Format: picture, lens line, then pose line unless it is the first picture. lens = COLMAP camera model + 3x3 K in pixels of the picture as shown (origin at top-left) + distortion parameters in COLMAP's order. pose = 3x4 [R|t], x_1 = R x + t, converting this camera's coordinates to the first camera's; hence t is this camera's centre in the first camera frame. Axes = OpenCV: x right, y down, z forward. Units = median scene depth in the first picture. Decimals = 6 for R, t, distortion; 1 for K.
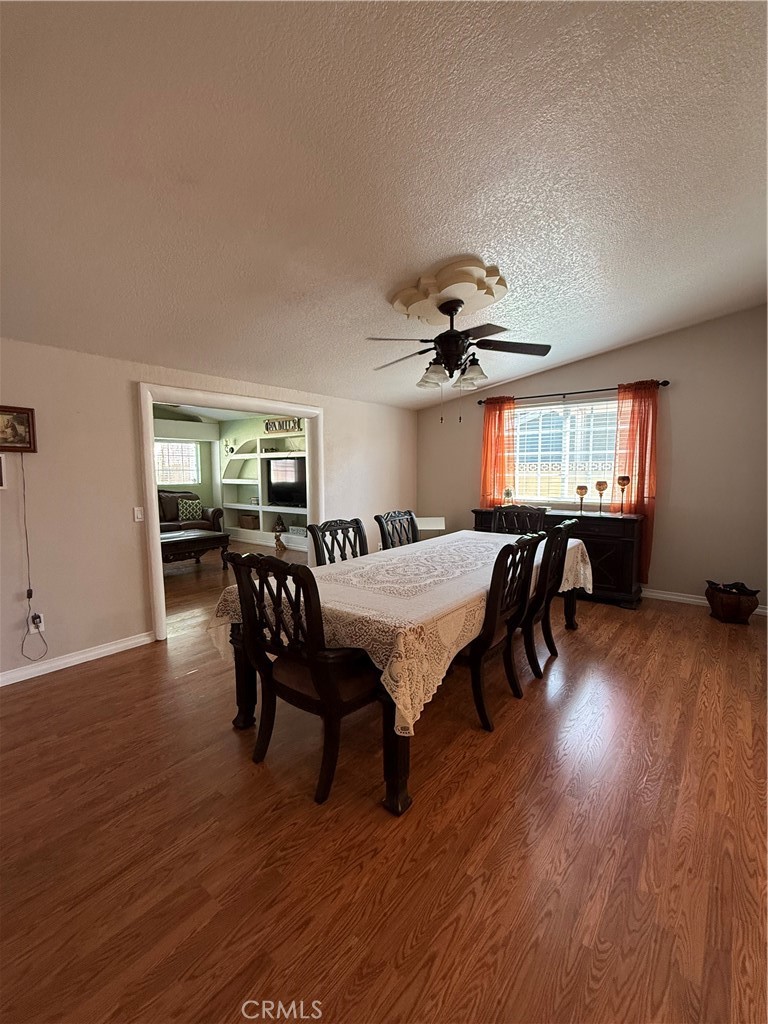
lens RADIAL K [[433.6, 0, 384.0], [0, 433.6, 512.0], [0, 0, 1]] dist [-0.025054, -0.000016]
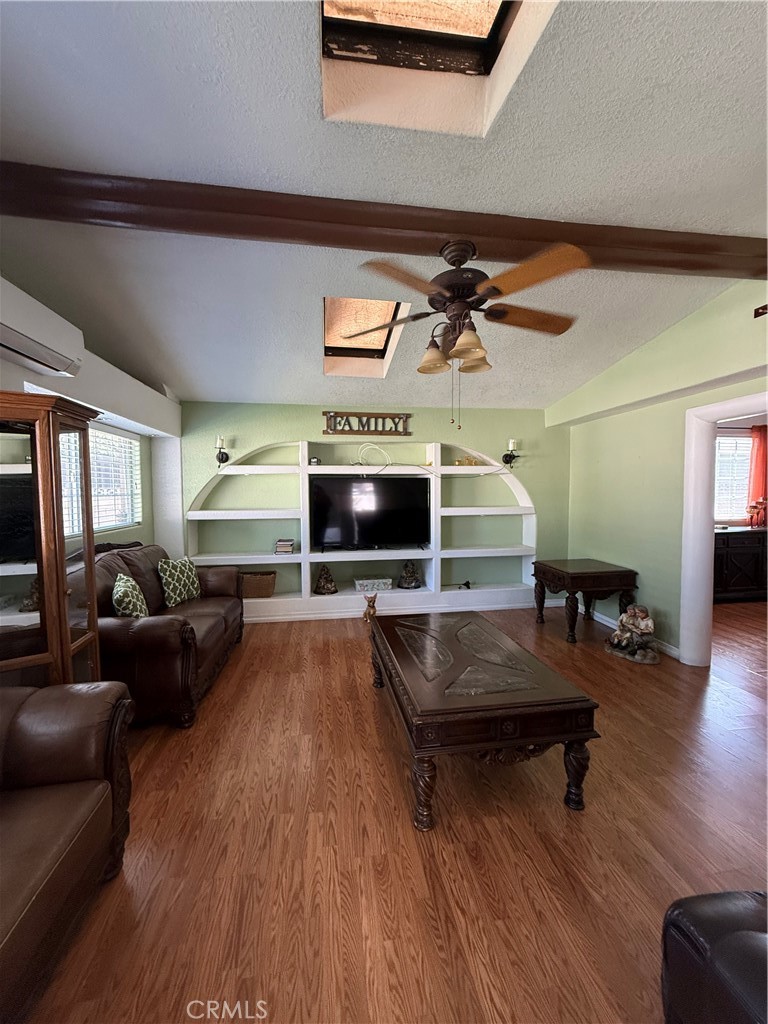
lens RADIAL K [[413.2, 0, 384.0], [0, 413.2, 512.0], [0, 0, 1]] dist [-0.000759, -0.000429]
pose [[0.695597, -0.041777, 0.717217, -0.621284], [0.069895, 0.997507, -0.009685, -0.059606], [-0.715024, 0.056867, 0.696783, 0.532055]]
